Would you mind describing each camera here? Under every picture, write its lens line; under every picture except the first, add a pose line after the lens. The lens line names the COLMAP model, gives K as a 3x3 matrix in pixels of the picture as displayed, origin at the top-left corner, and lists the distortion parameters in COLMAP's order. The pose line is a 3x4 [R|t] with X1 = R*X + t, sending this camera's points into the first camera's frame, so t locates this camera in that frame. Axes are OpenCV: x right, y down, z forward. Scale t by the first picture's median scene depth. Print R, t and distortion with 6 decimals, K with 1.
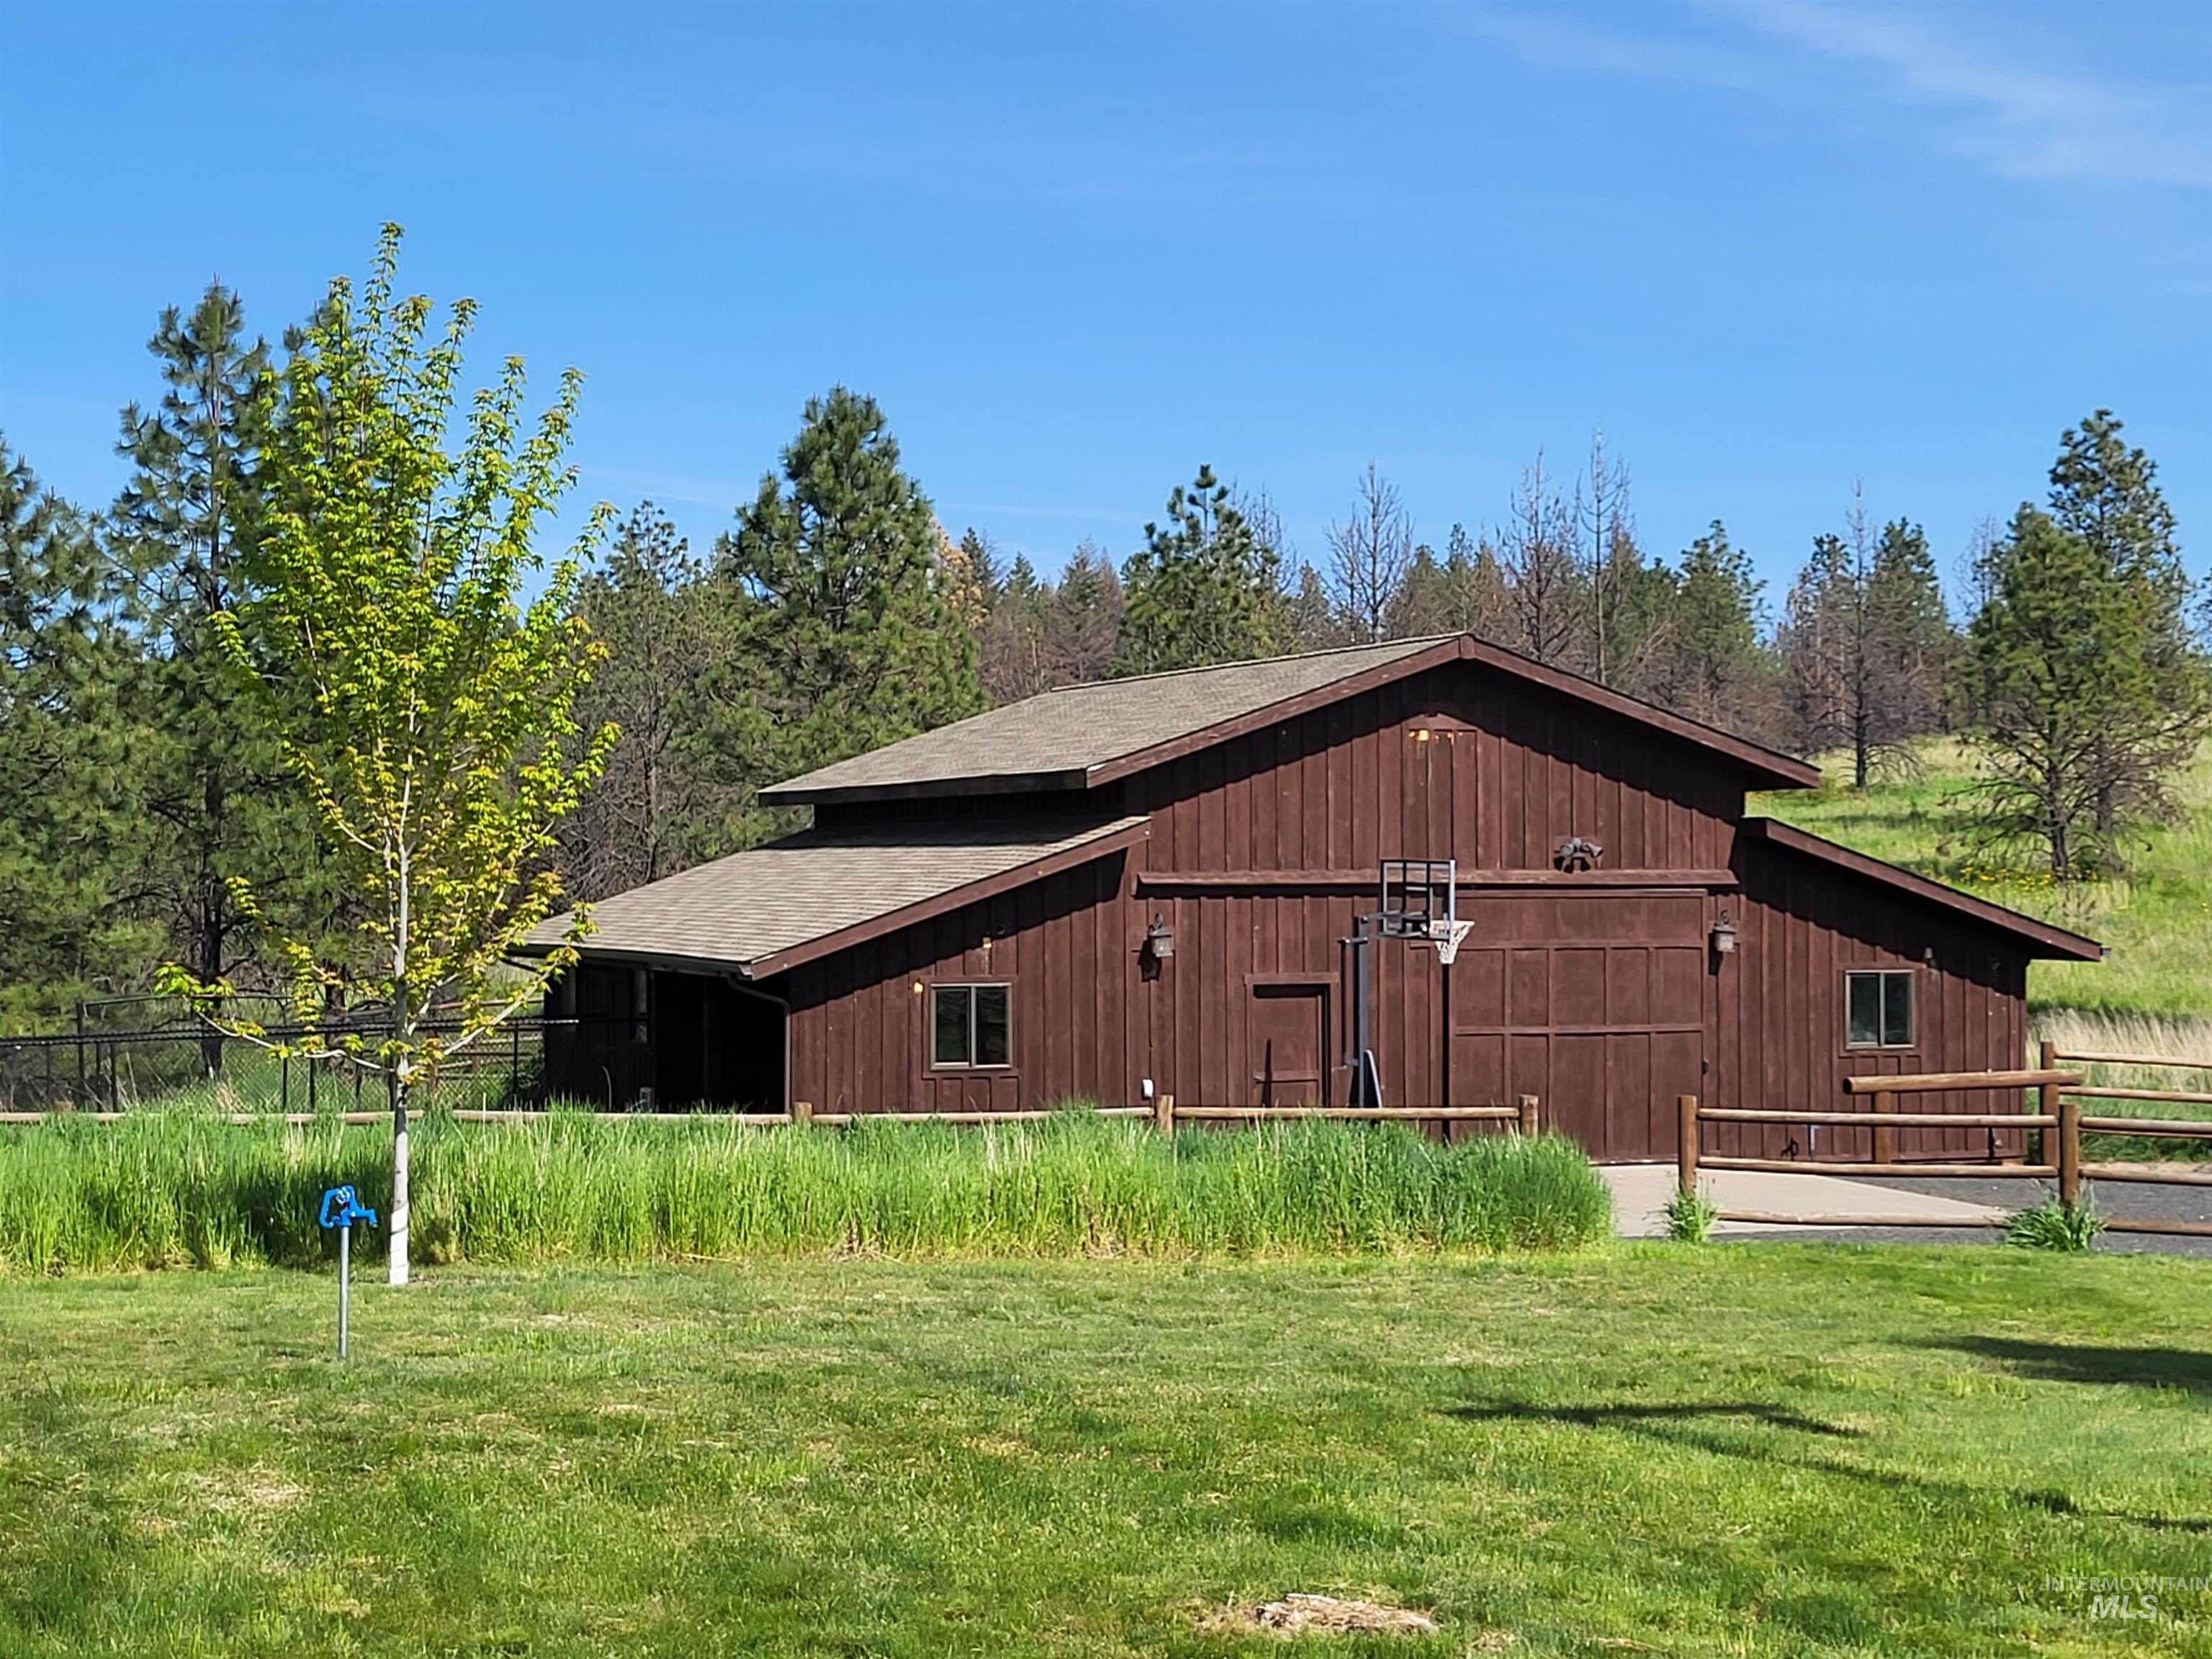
lens RADIAL K [[4018.9, 0, 1105.6], [0, 4018.9, 829.4], [0, 0, 1]] dist [-0.038863, 0.000000]
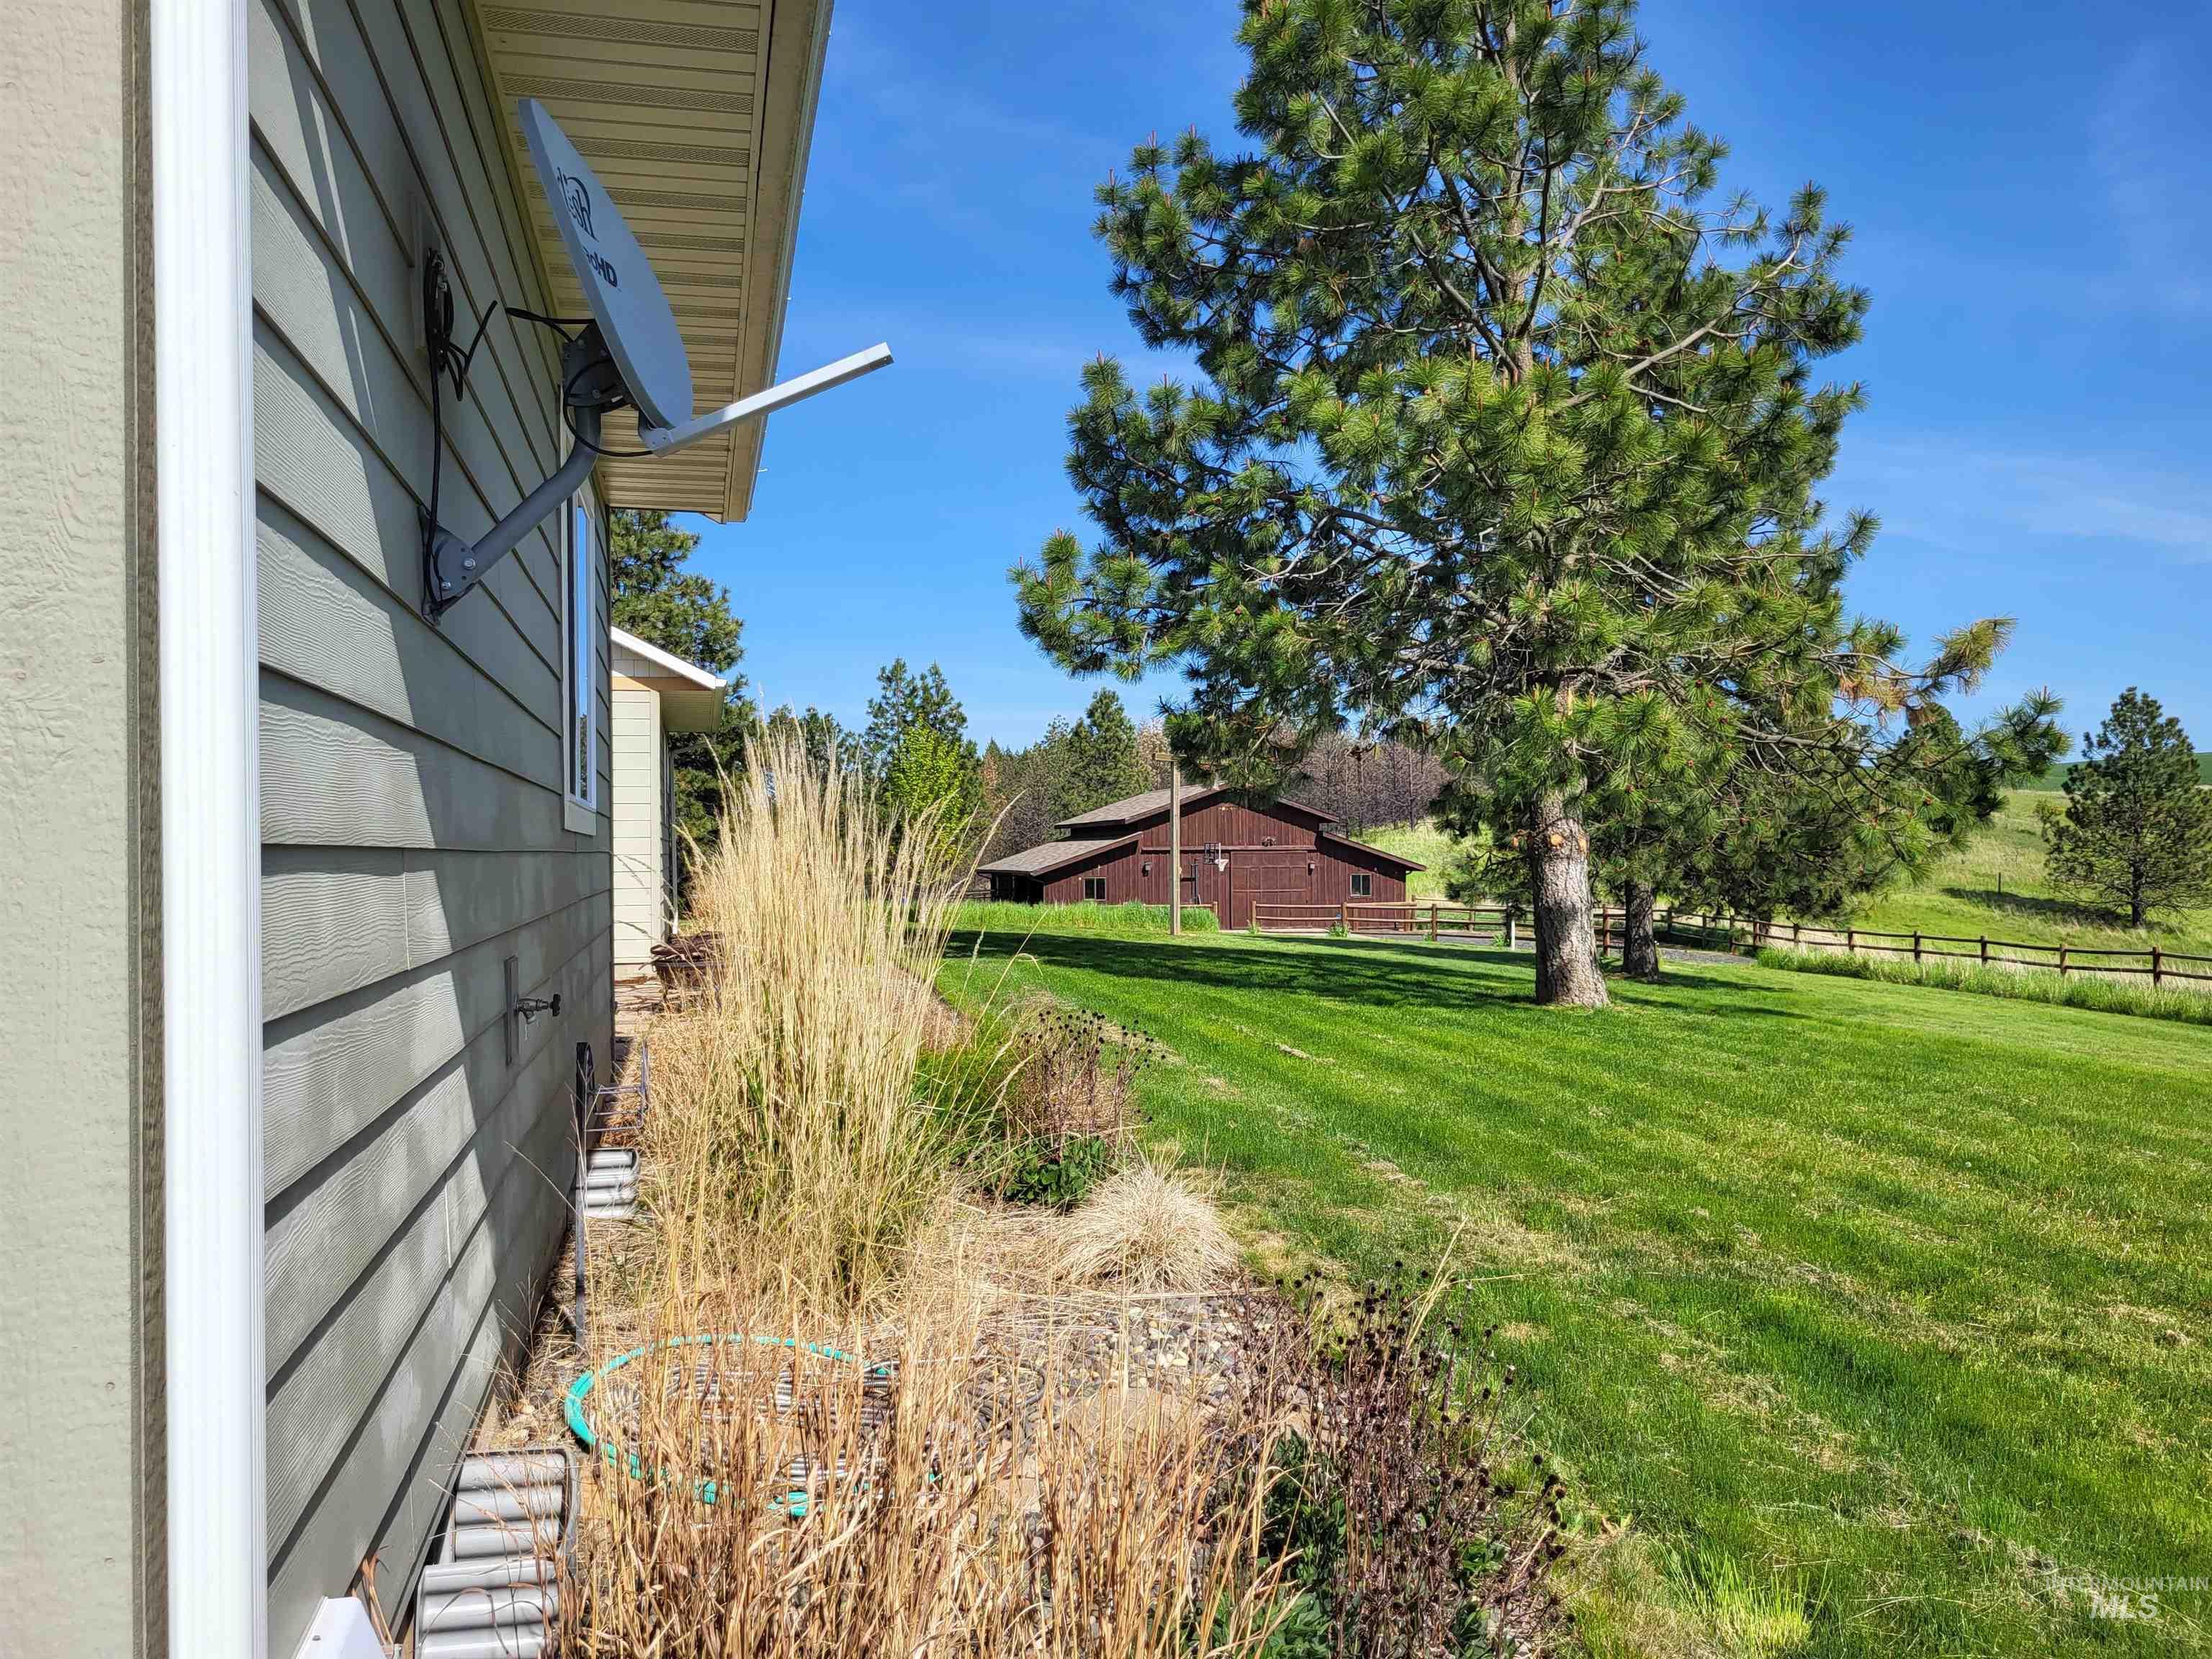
lens RADIAL K [[2004.9, 0, 1107.6], [0, 2004.9, 834.9], [0, 0, 1]] dist [-0.007669, -0.001254]
pose [[0.992602, -0.006396, -0.121247, 0.120161], [0.006395, 0.999979, -0.000396, 0.000058], [0.121247, -0.000382, 0.992622, -0.494352]]
